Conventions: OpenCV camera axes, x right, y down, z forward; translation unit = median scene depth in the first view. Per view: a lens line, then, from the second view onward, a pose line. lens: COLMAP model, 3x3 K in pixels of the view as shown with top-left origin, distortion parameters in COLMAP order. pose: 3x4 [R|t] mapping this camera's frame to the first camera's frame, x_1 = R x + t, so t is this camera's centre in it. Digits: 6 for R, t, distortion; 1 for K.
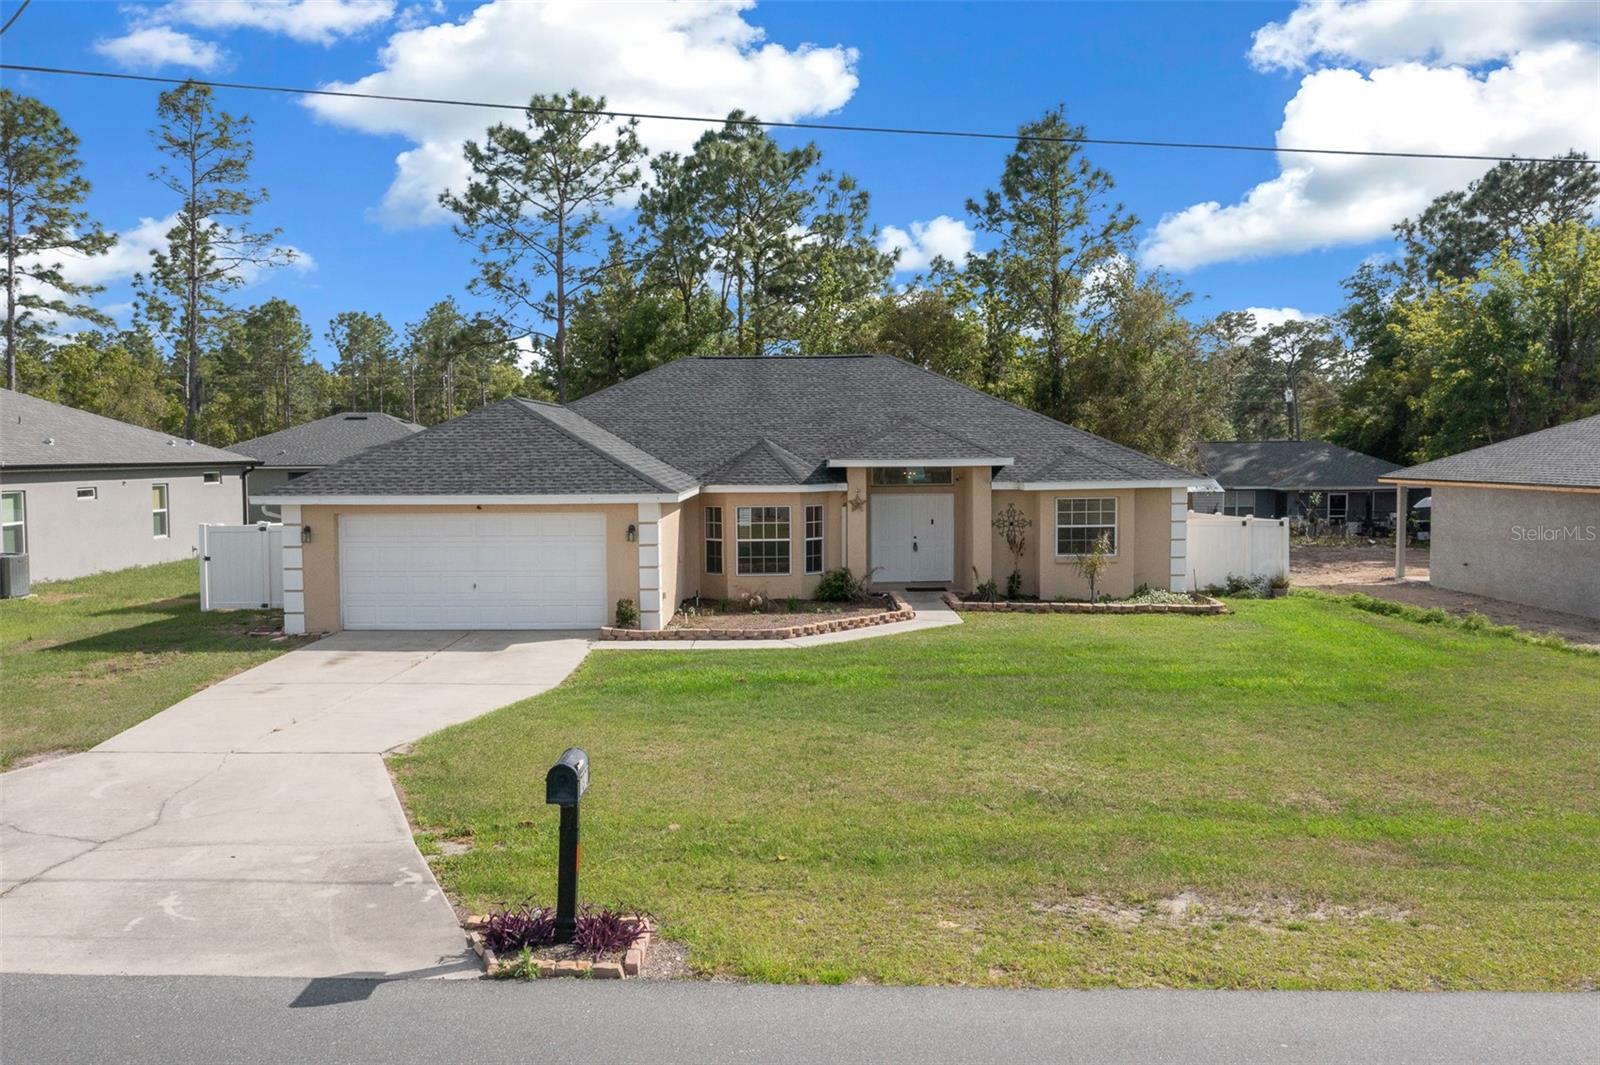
lens RADIAL K [[1271.4, 0, 800.0], [0, 1271.4, 532.5], [0, 0, 1]] dist [-0.010644, -0.004279]
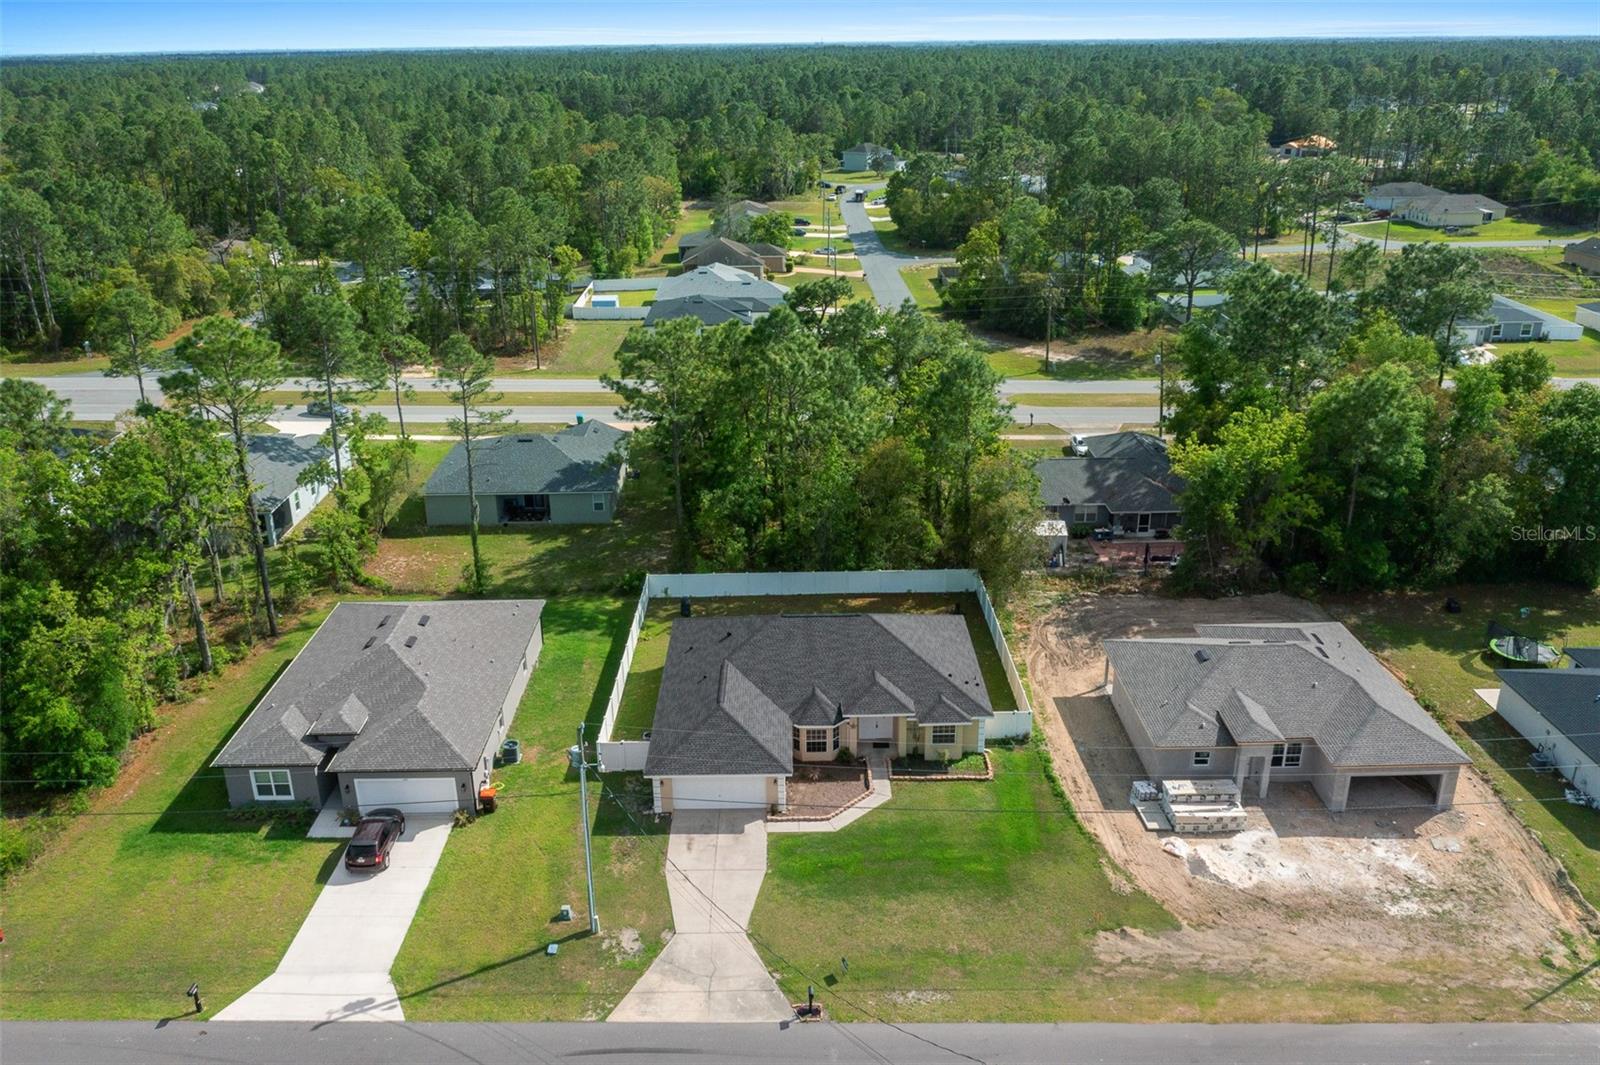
lens RADIAL K [[1276.0, 0, 800.0], [0, 1276.0, 532.5], [0, 0, 1]] dist [-0.015011, -0.010539]
pose [[0.999938, -0.006601, 0.009007, -0.086979], [0.003523, 0.951865, 0.306499, -1.246795], [-0.010597, -0.306448, 0.951829, -1.380551]]
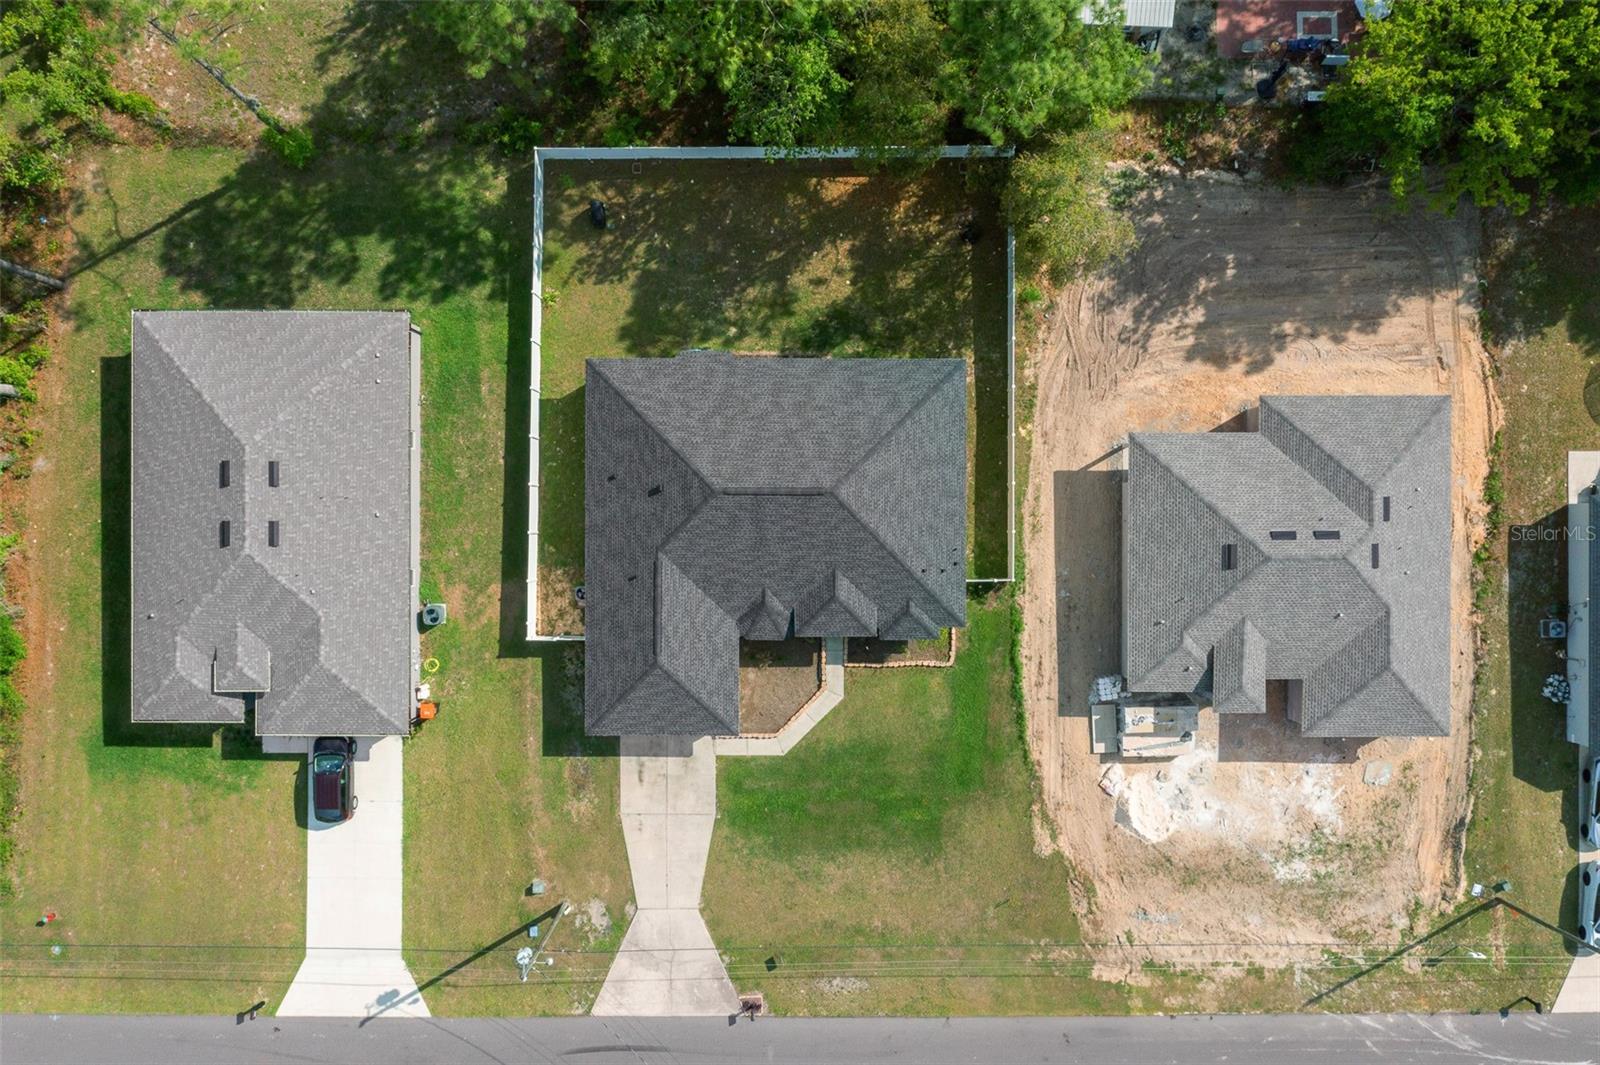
lens RADIAL K [[1276.0, 0, 800.0], [0, 1276.0, 532.5], [0, 0, 1]] dist [-0.015011, -0.010539]
pose [[0.999994, 0.003058, 0.001334, 0.029610], [-0.001476, 0.046678, 0.998909, -2.467505], [0.002992, -0.998905, 0.046682, 1.135487]]
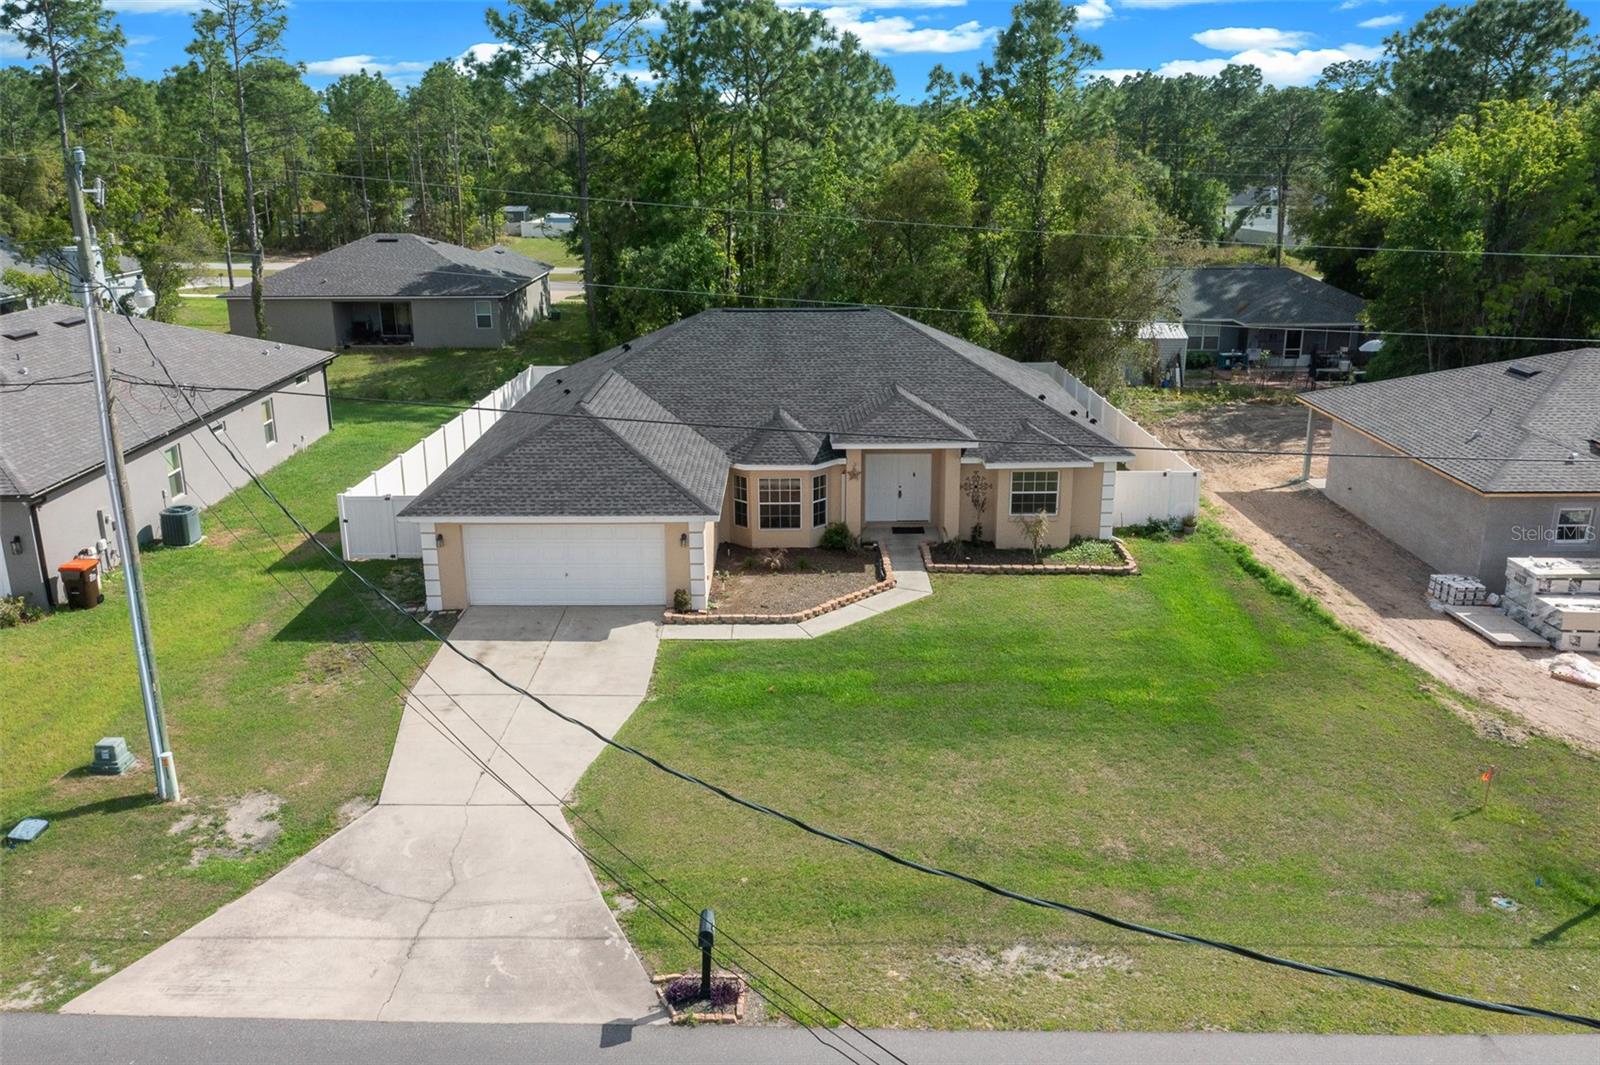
lens RADIAL K [[1276.0, 0, 800.0], [0, 1276.0, 532.5], [0, 0, 1]] dist [-0.015011, -0.010539]
pose [[0.999994, 0.003068, 0.001880, -0.011583], [-0.003423, 0.972222, 0.234037, -0.281412], [-0.001110, -0.234042, 0.972226, -0.262625]]
